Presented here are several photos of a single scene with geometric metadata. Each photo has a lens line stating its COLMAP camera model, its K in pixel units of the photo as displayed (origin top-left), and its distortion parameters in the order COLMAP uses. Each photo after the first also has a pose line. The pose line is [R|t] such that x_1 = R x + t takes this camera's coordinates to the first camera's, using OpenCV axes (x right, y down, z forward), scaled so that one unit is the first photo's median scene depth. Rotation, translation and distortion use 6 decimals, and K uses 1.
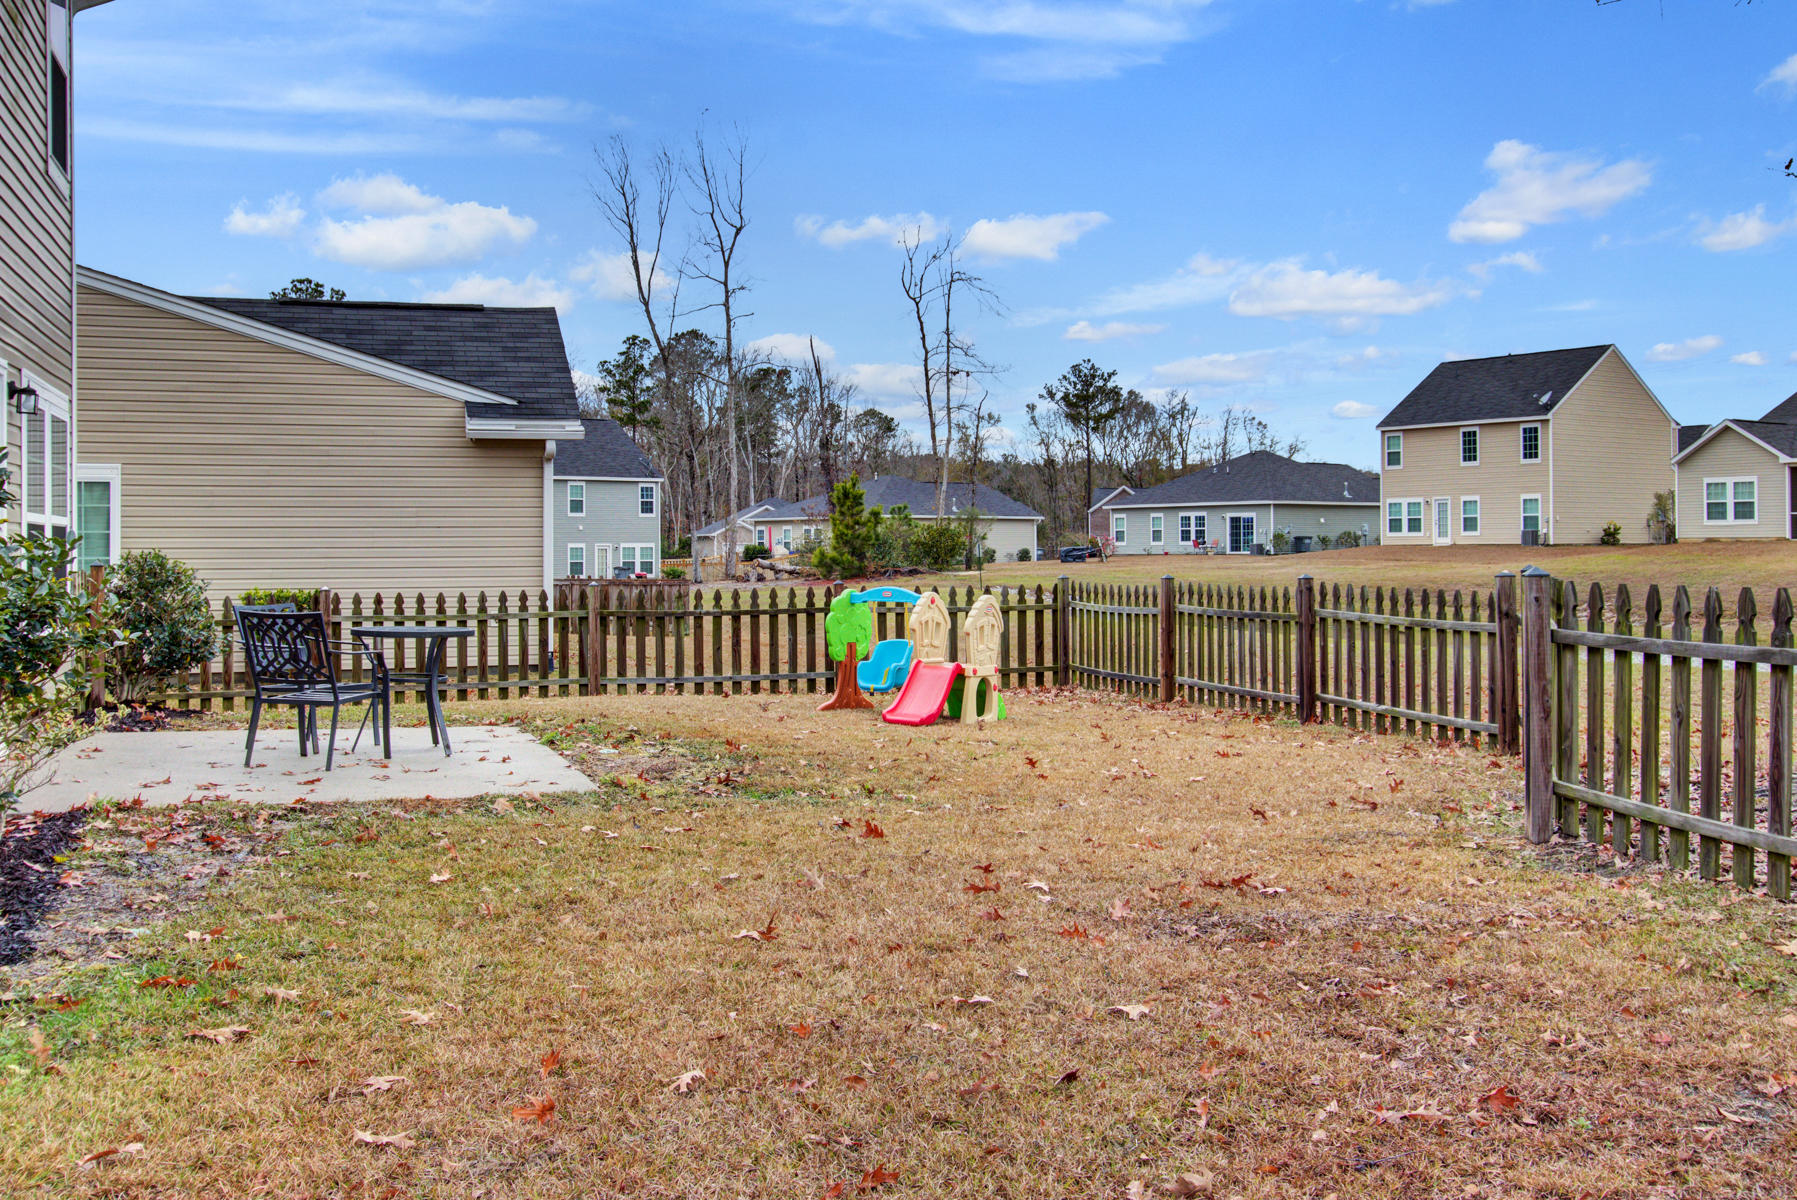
lens RADIAL K [[1743.3, 0, 877.5], [0, 1743.3, 574.9], [0, 0, 1]] dist [-0.009015, 0.003880]
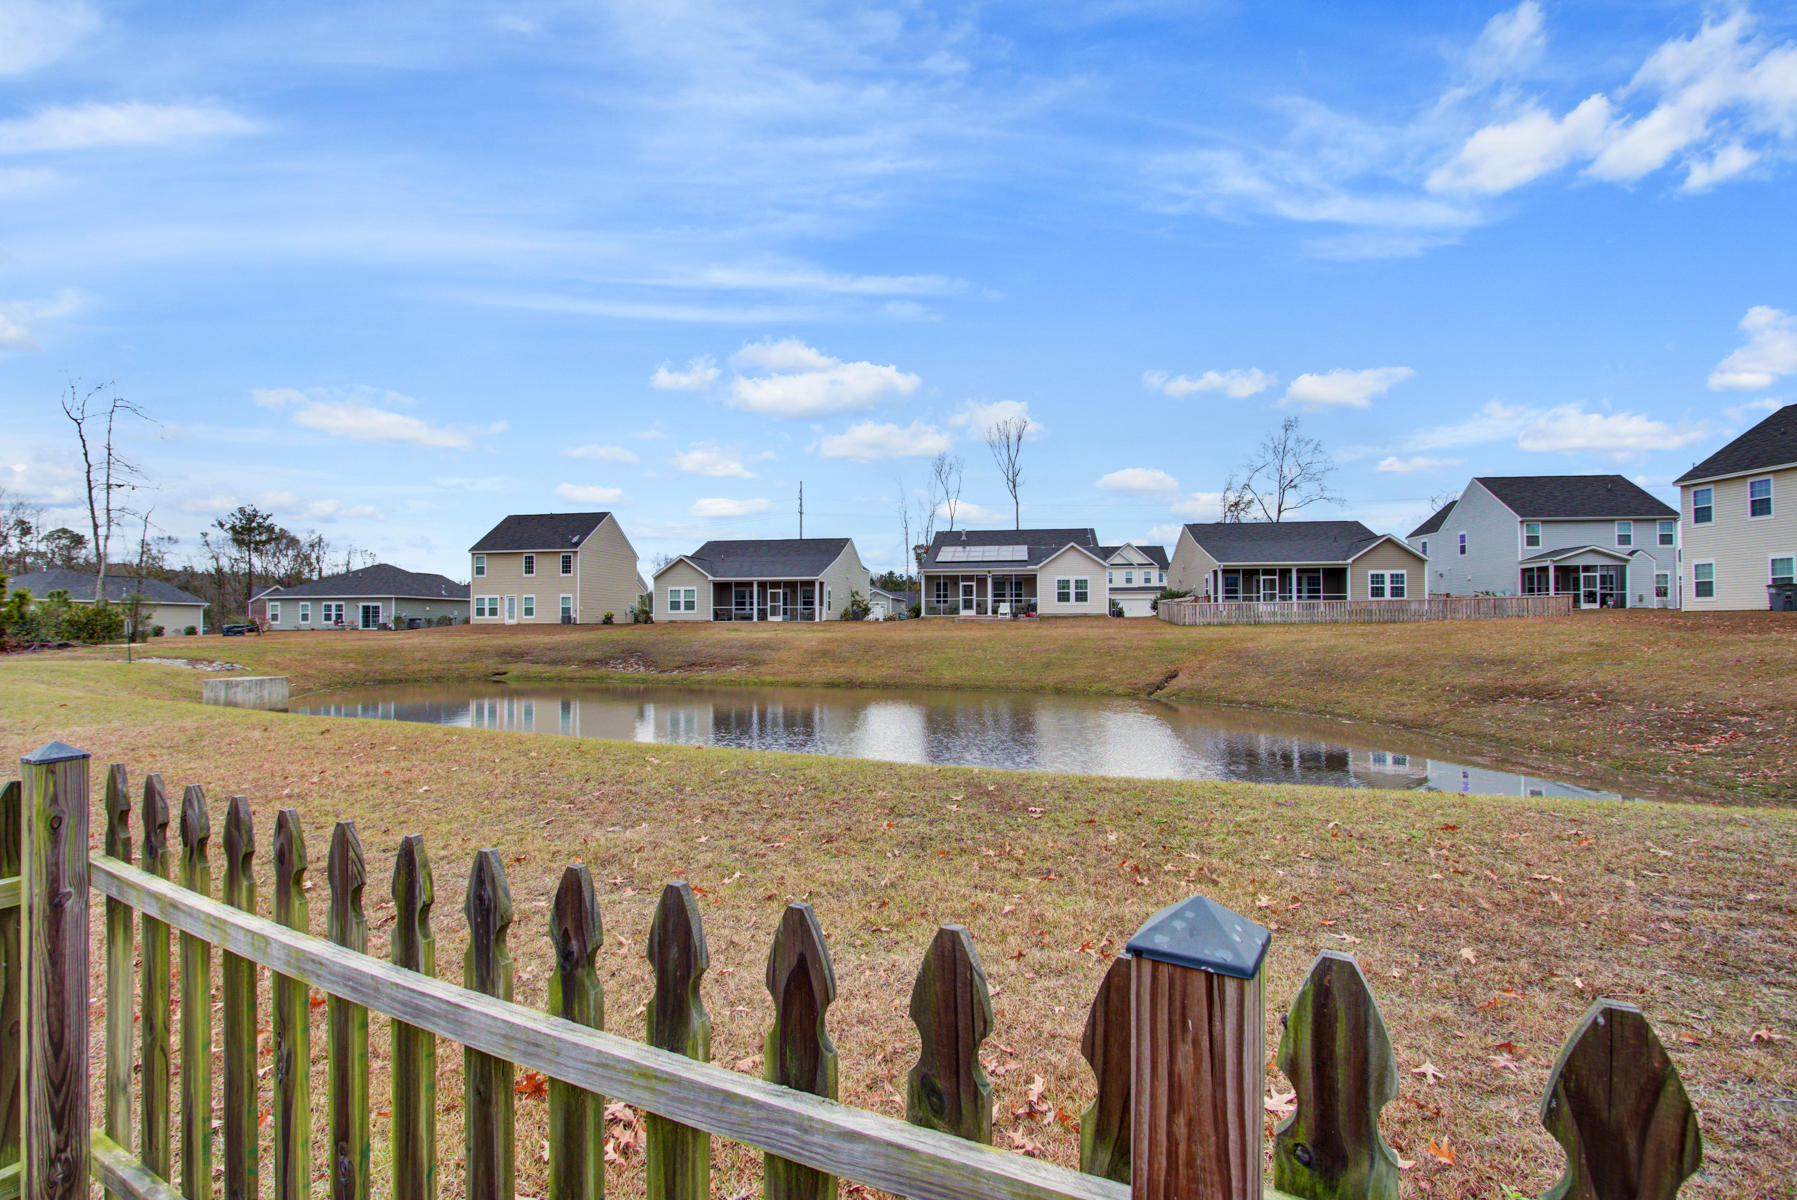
lens RADIAL K [[834.5, 0, 882.4], [0, 834.5, 604.9], [0, 0, 1]] dist [-0.017460, 0.001059]
pose [[0.714907, 0.018168, 0.698983, 0.026480], [0.010443, 0.999273, -0.036654, -0.003005], [-0.699141, 0.033504, 0.714198, 0.208972]]
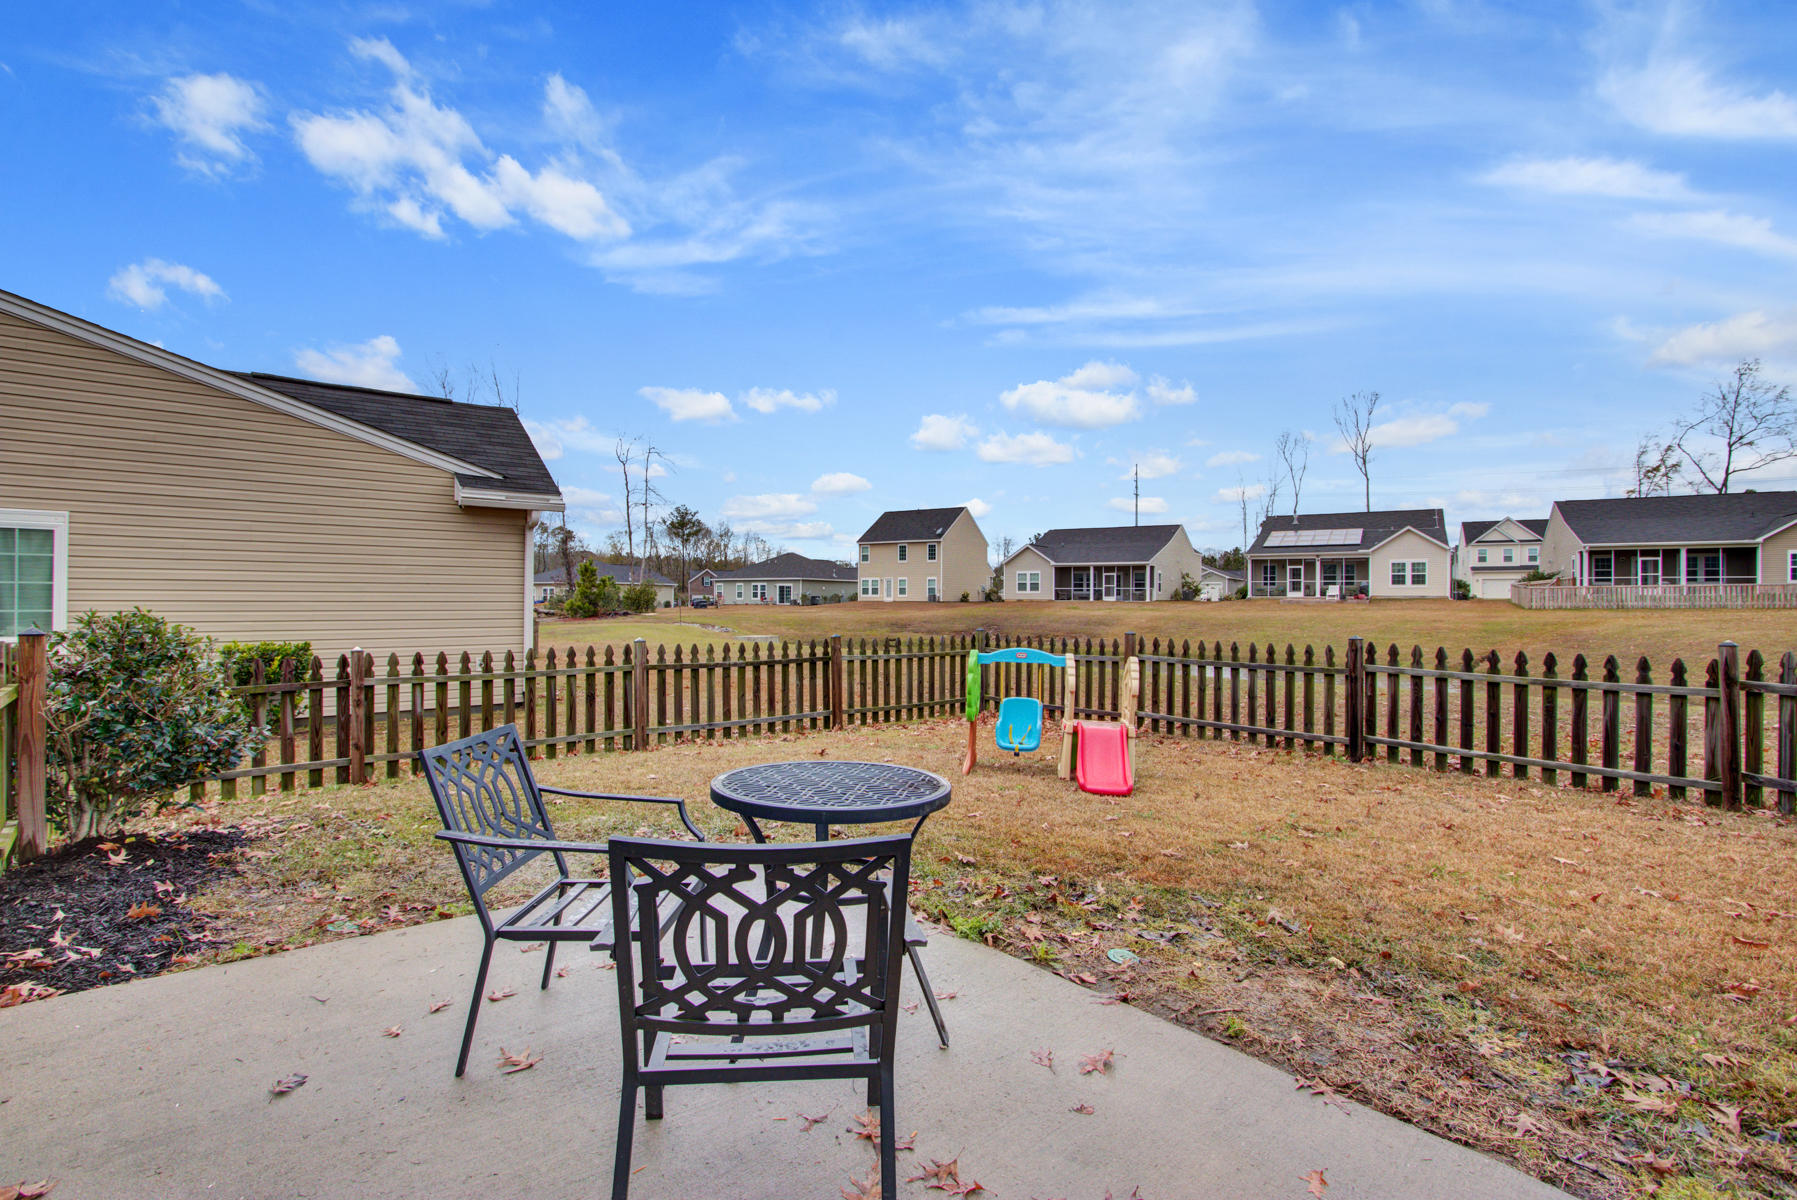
lens RADIAL K [[834.5, 0, 882.4], [0, 834.5, 604.9], [0, 0, 1]] dist [-0.017460, 0.001059]
pose [[0.928969, 0.007930, 0.370072, -0.048118], [-0.004190, 0.999932, -0.010908, -0.002518], [-0.370133, 0.008583, 0.928939, 0.107802]]
